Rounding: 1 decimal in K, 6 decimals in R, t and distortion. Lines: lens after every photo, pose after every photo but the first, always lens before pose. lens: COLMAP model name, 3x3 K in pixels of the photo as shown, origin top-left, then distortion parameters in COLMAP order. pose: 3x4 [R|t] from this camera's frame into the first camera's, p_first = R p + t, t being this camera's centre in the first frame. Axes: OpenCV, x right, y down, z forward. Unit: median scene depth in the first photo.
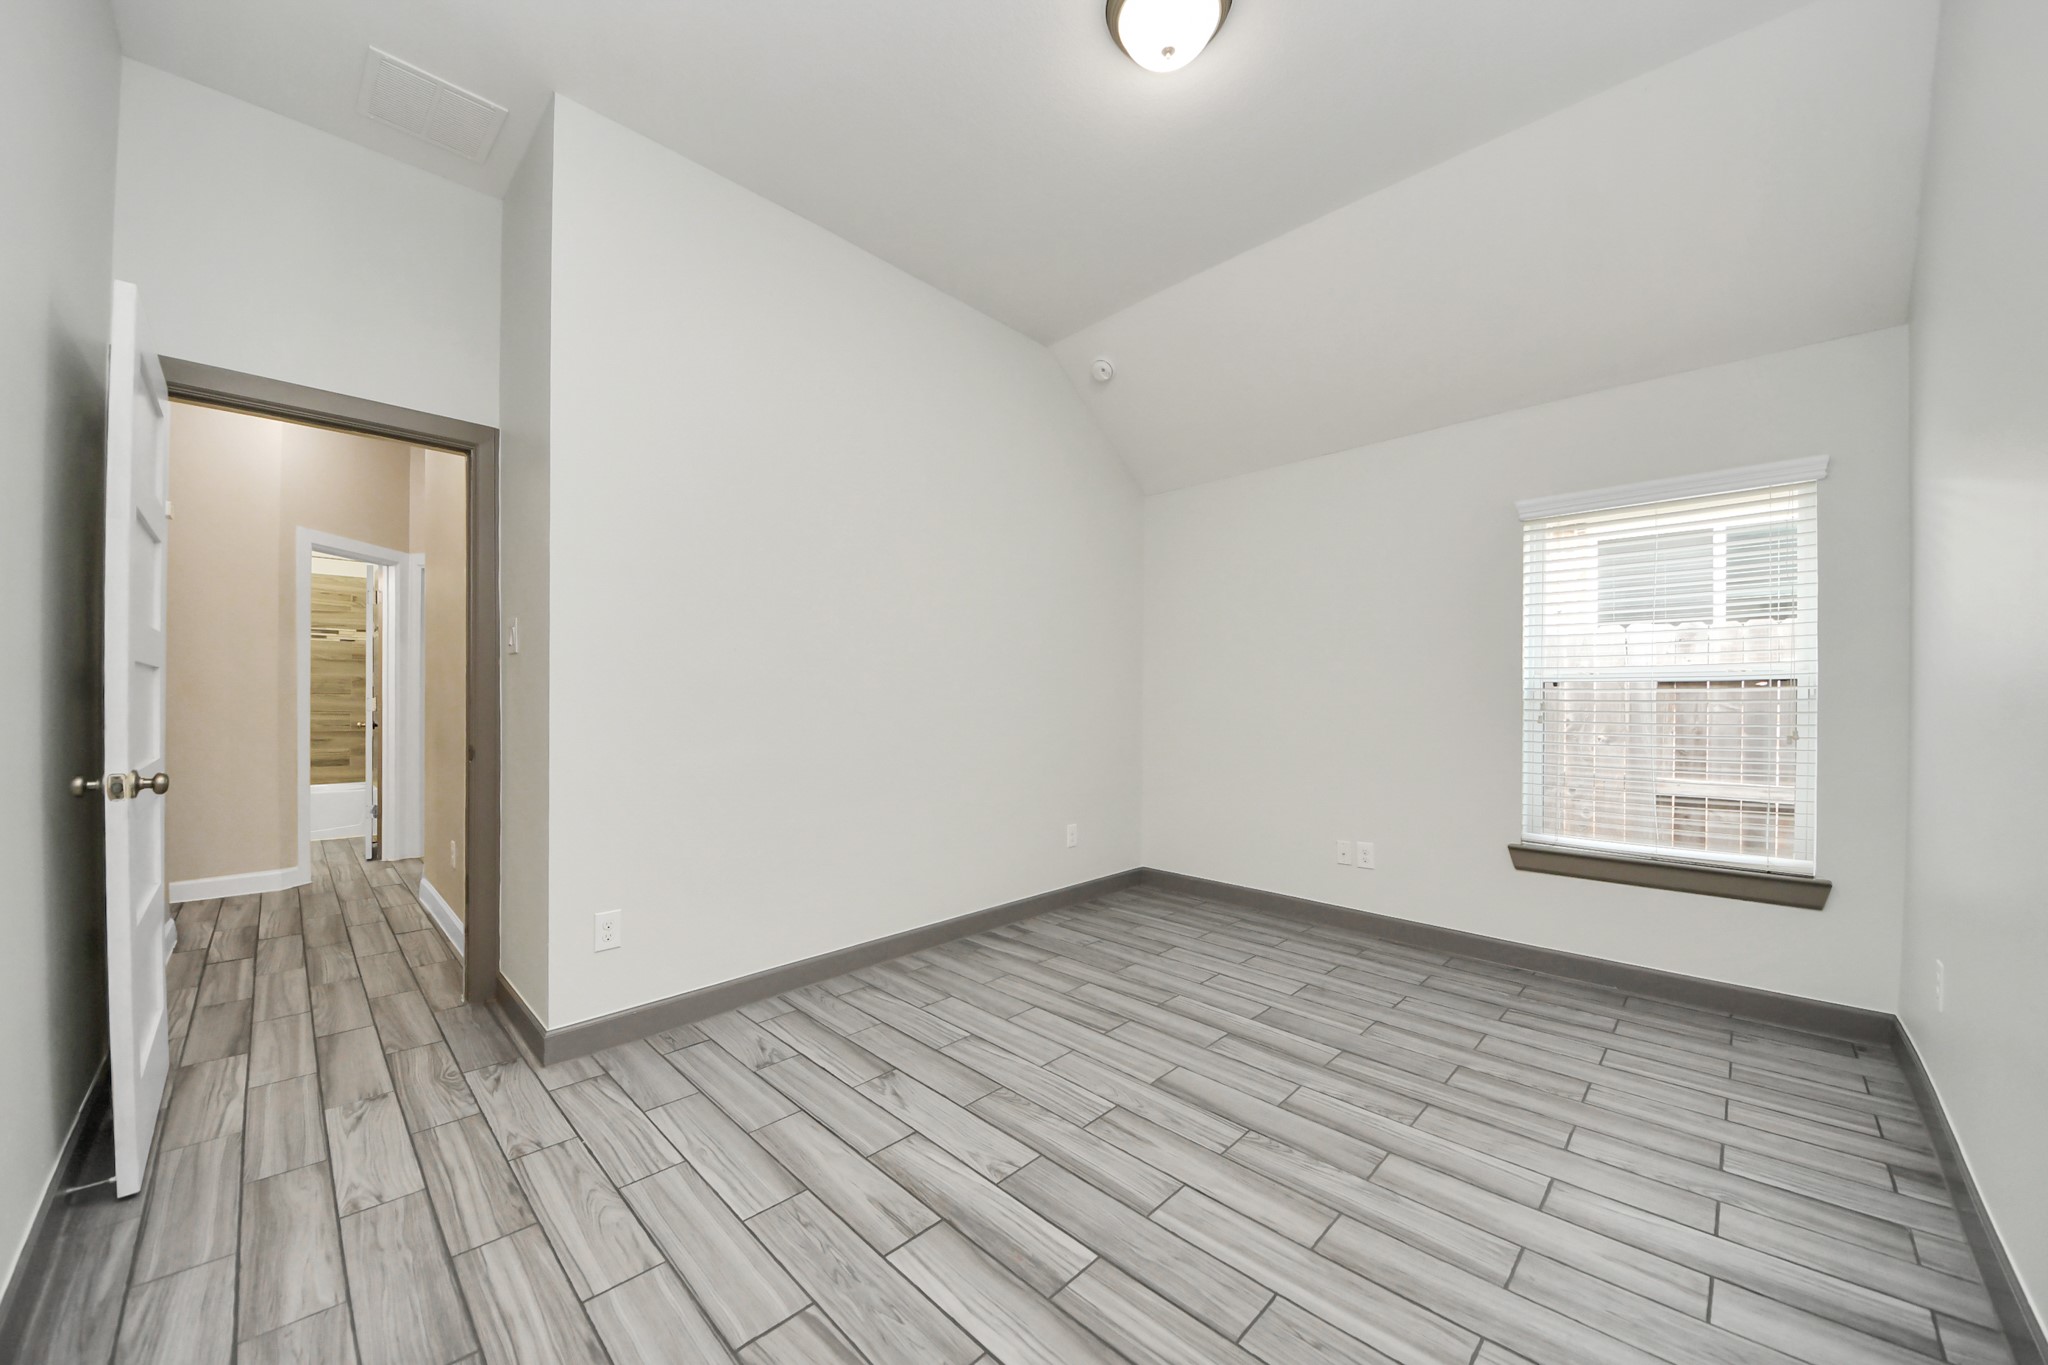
lens RADIAL K [[740.9, 0, 1017.1], [0, 740.9, 695.1], [0, 0, 1]] dist [0.038835, -0.026704]
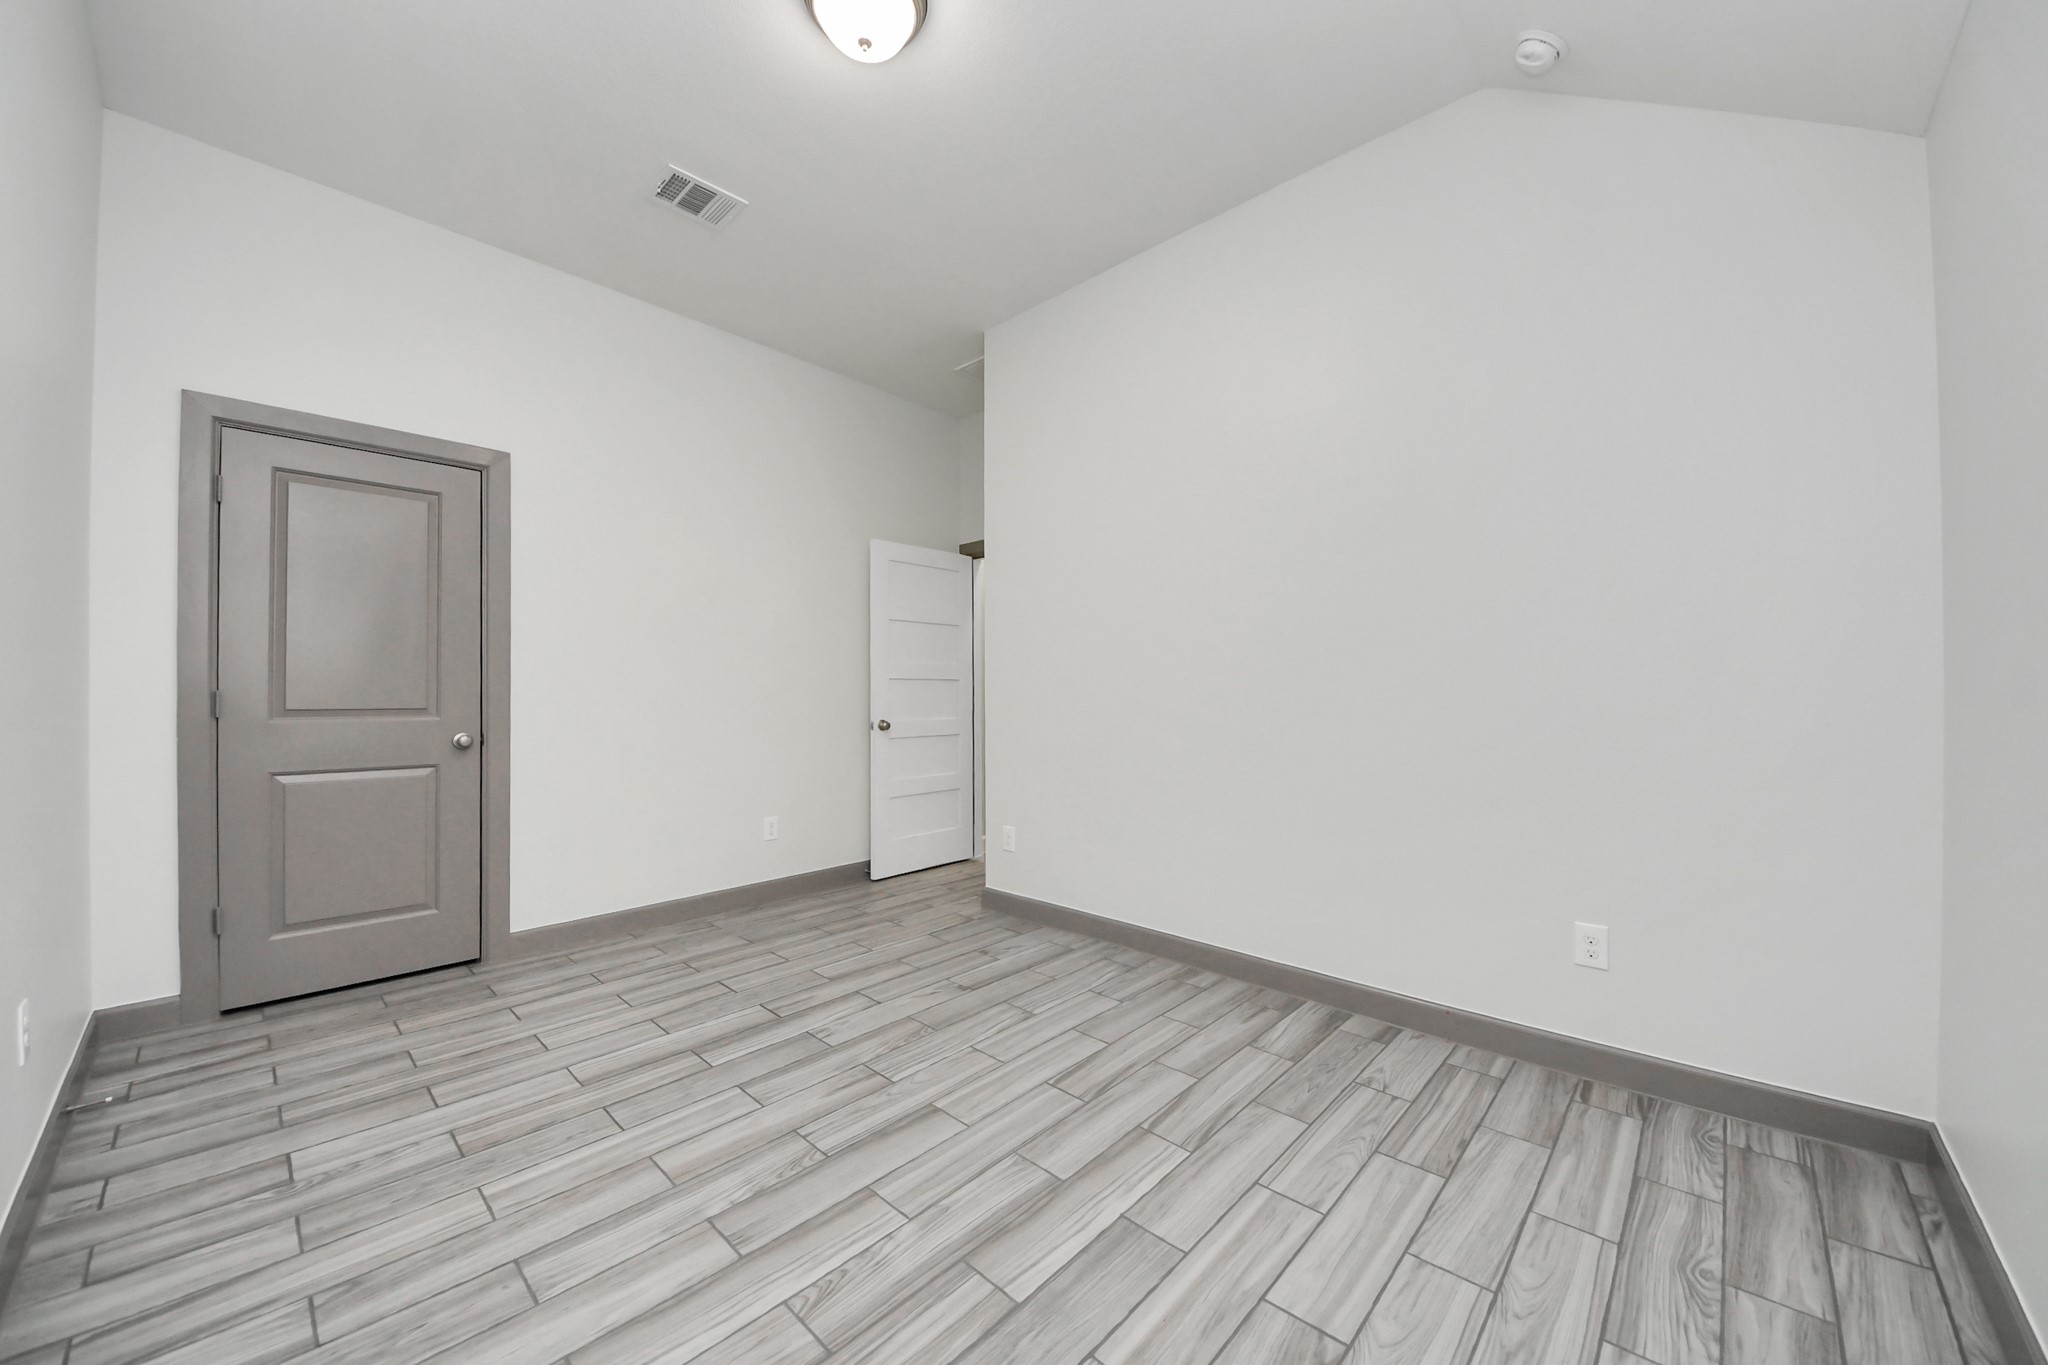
lens RADIAL K [[740.9, 0, 1017.1], [0, 740.9, 695.1], [0, 0, 1]] dist [0.038835, -0.026704]
pose [[0.020283, -0.004335, -0.999785, 0.989200], [0.004753, 0.999980, -0.004239, 0.020554], [0.999783, -0.004666, 0.020303, 0.977646]]
